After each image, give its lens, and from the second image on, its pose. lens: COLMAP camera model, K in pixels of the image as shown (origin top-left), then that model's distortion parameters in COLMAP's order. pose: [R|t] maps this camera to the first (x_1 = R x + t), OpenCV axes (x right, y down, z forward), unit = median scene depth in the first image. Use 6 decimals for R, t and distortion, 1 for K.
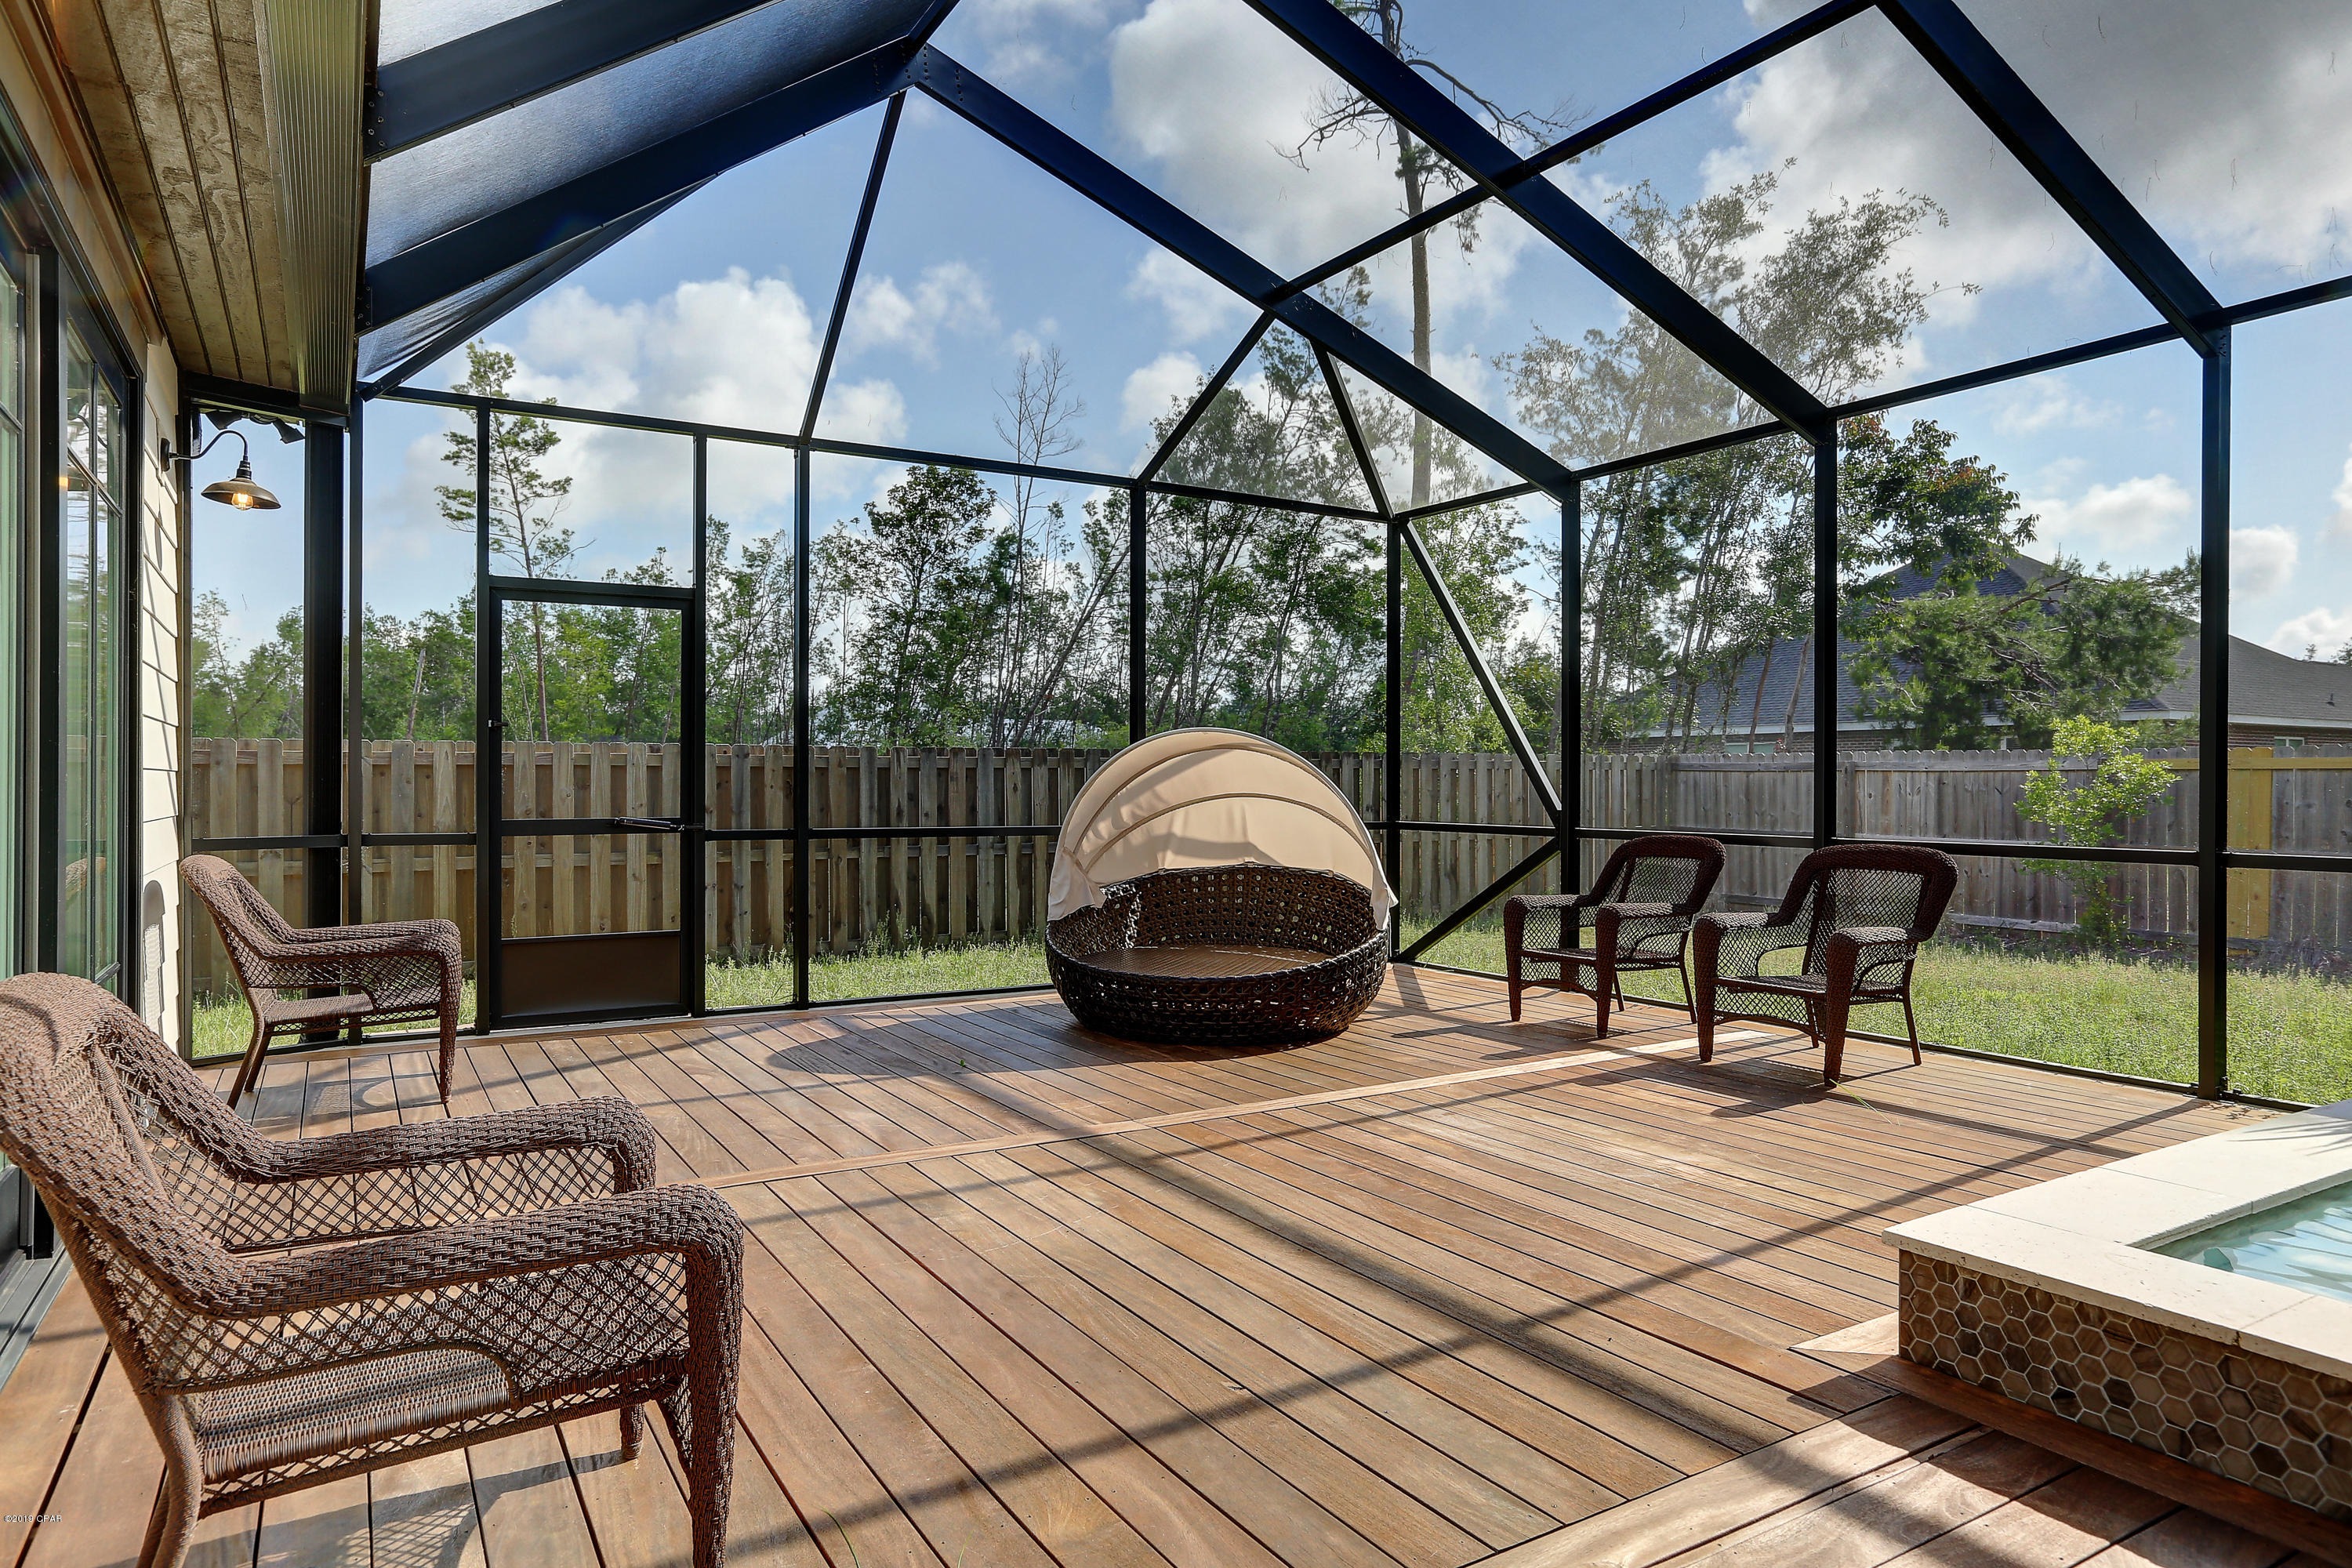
lens RADIAL K [[1393.4, 0, 1176.0], [0, 1393.4, 784.0], [0, 0, 1]] dist [-0.020796, 0.001149]
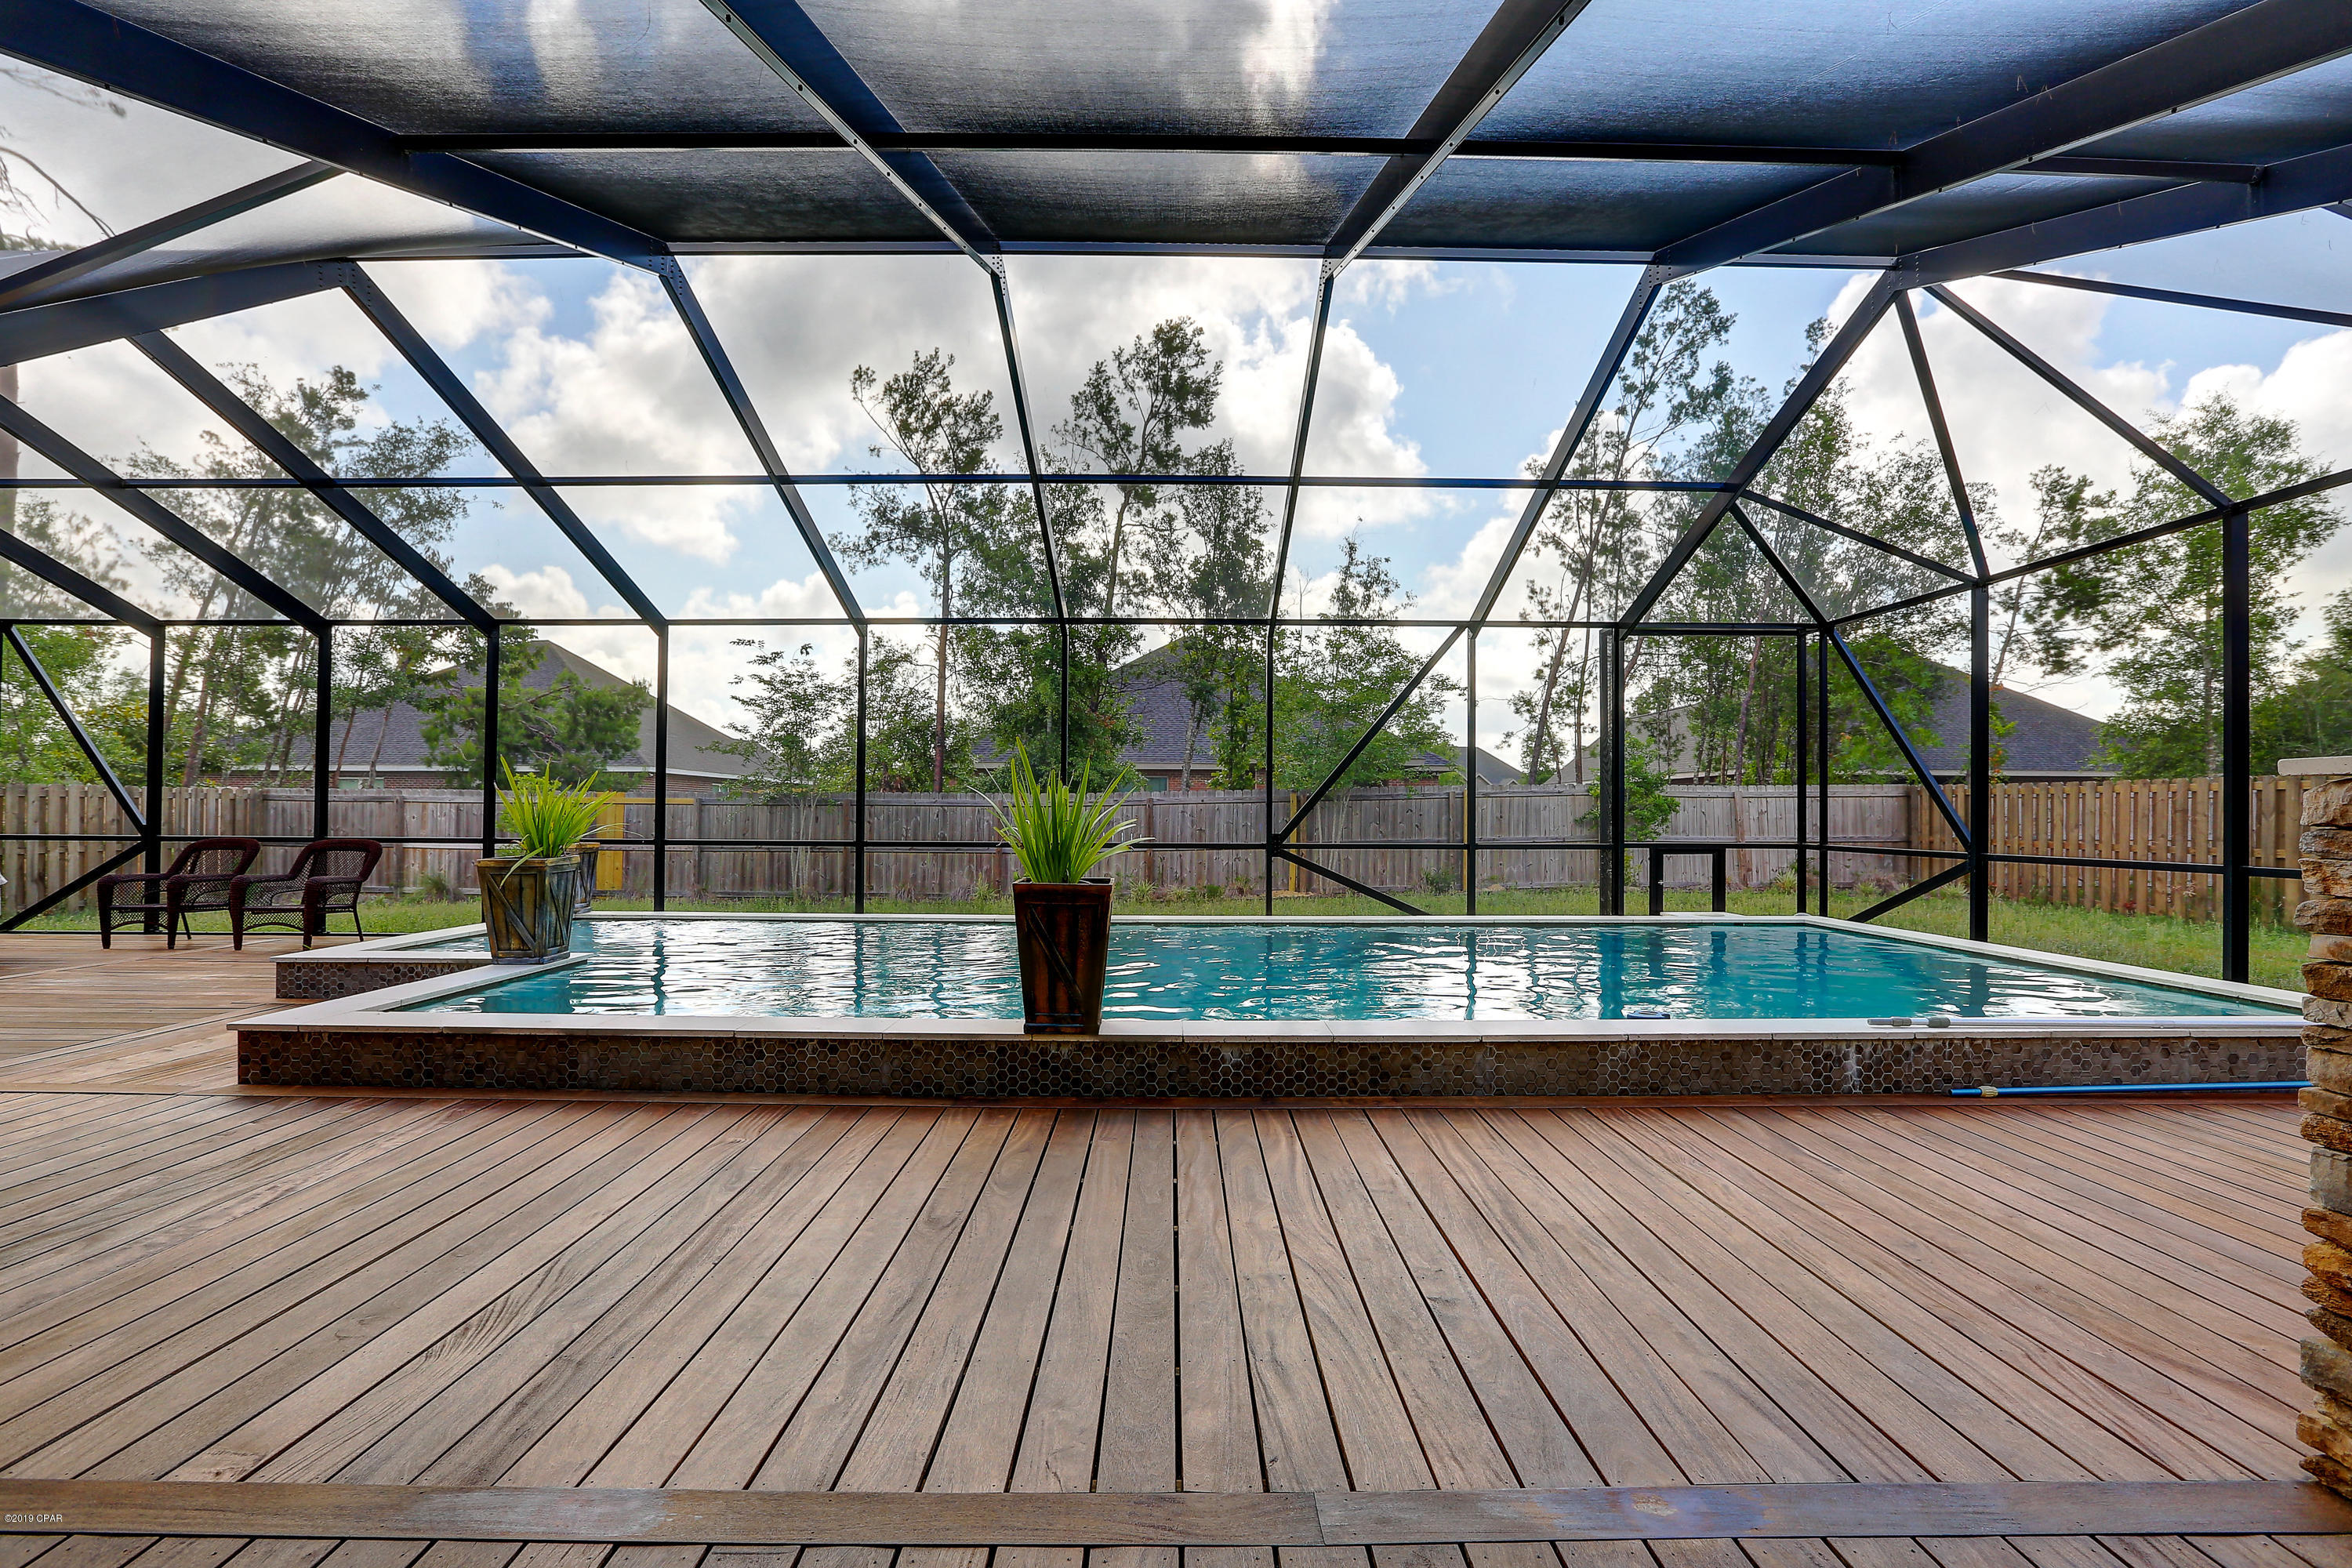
lens RADIAL K [[1074.7, 0, 1173.3], [0, 1074.7, 787.7], [0, 0, 1]] dist [-0.054749, 0.020115]
pose [[0.509531, 0.021716, 0.860178, -0.065199], [-0.002614, 0.999716, -0.023690, 0.000214], [-0.860448, 0.009822, 0.509443, -0.272386]]
